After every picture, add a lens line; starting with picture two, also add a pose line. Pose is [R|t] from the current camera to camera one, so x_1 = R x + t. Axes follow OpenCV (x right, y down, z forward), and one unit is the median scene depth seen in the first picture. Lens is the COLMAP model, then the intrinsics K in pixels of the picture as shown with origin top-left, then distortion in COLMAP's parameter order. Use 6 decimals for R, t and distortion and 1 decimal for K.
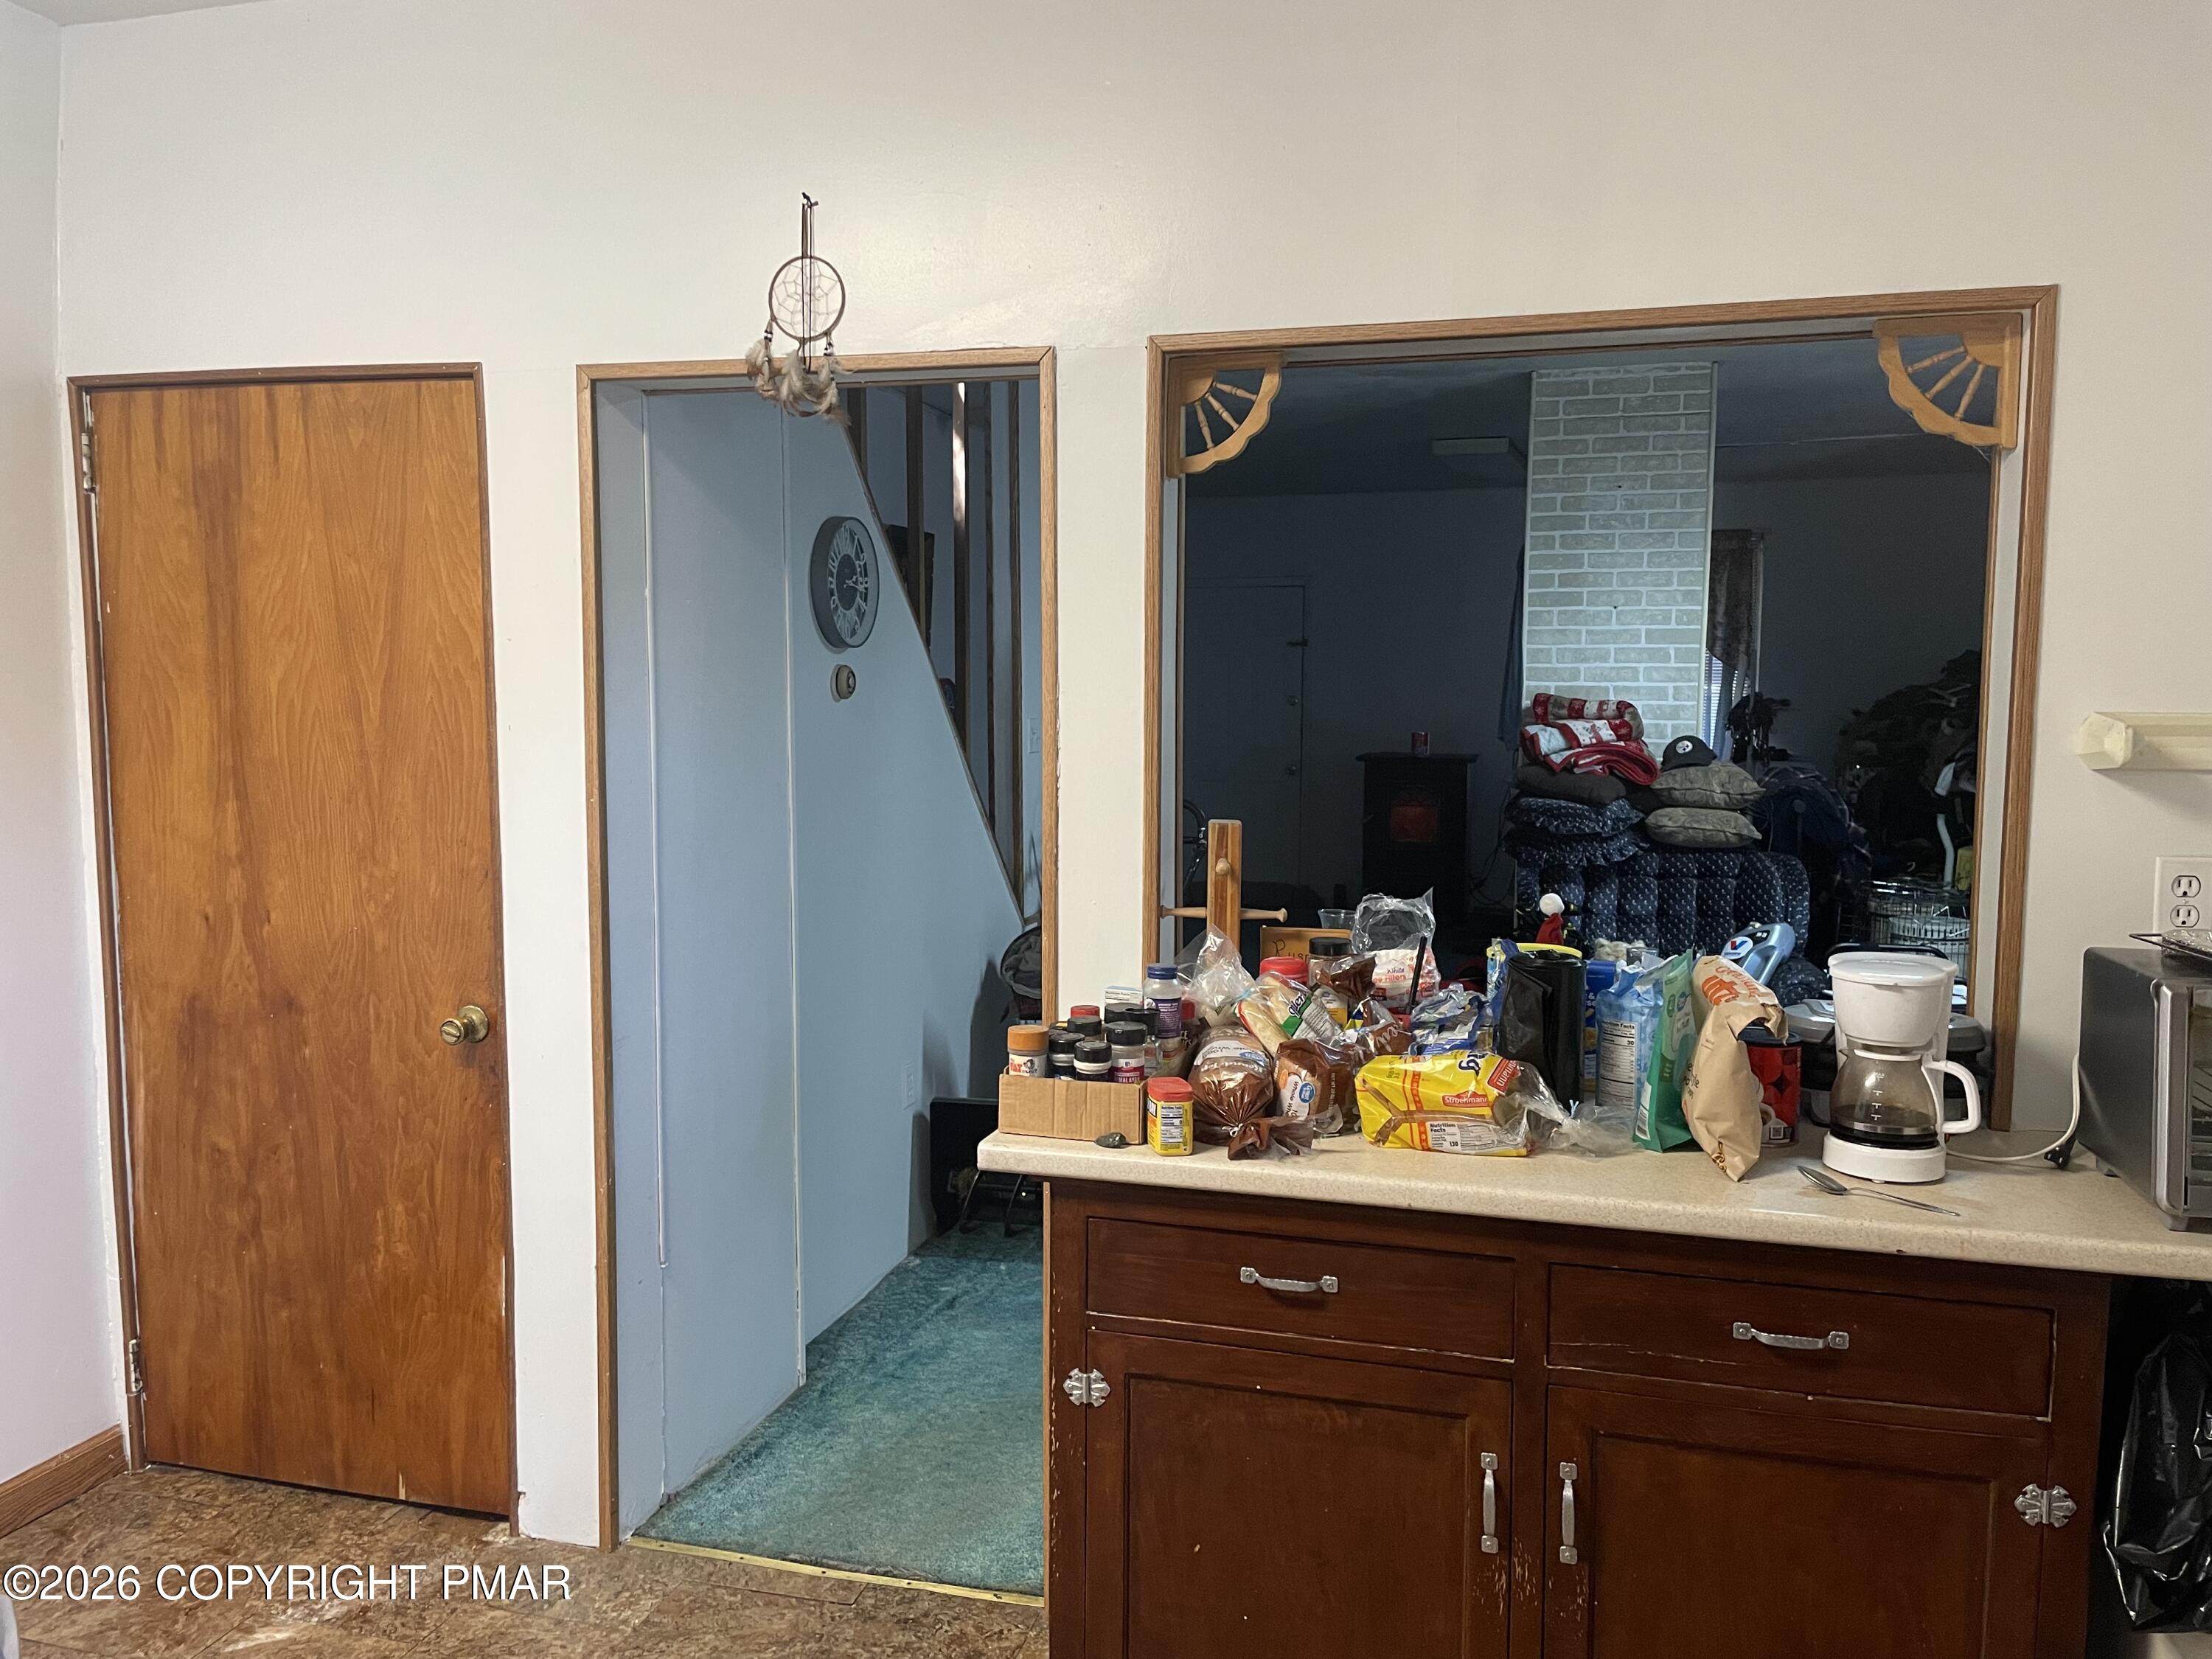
lens RADIAL K [[1658.8, 0, 1107.6], [0, 1658.8, 836.7], [0, 0, 1]] dist [0.027075, -0.030331]
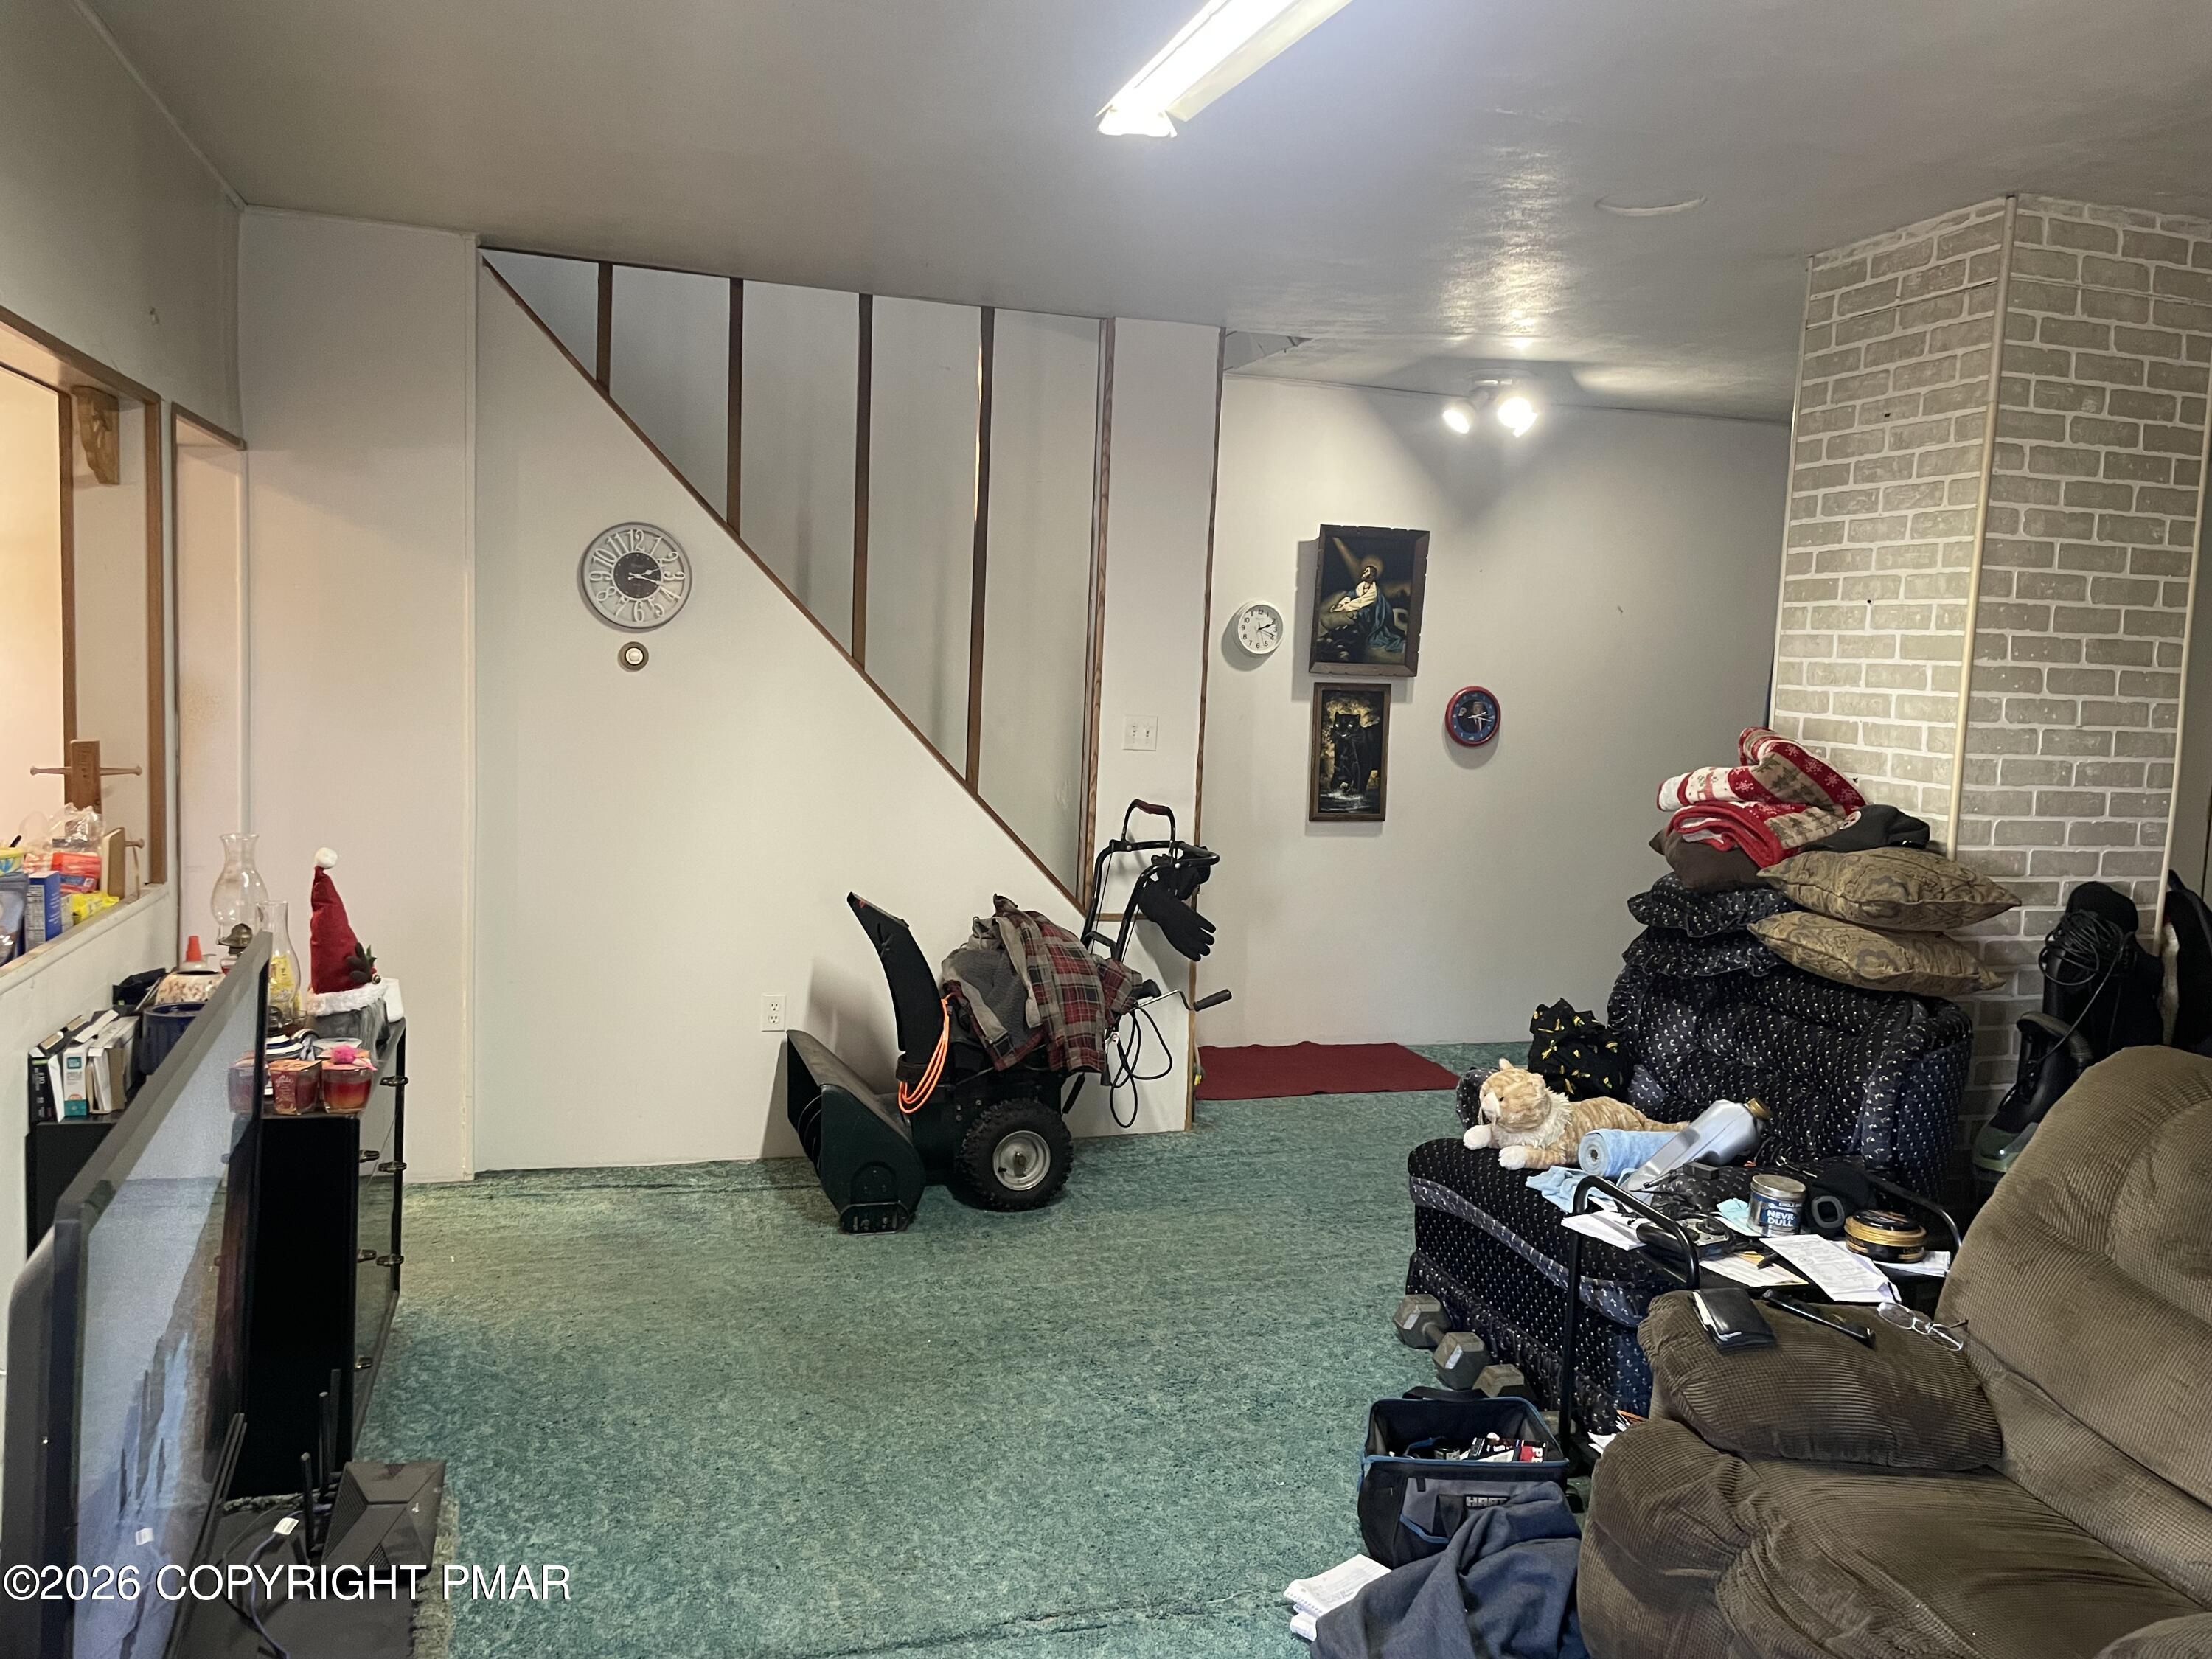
lens RADIAL K [[1658.8, 0, 1104.8], [0, 1658.8, 814.8], [0, 0, 1]] dist [0.027075, -0.030331]
pose [[0.540221, 0.103969, -0.835076, 0.699381], [-0.123806, 0.991360, 0.043335, -0.047004], [0.832366, 0.079977, 0.548425, 0.404187]]
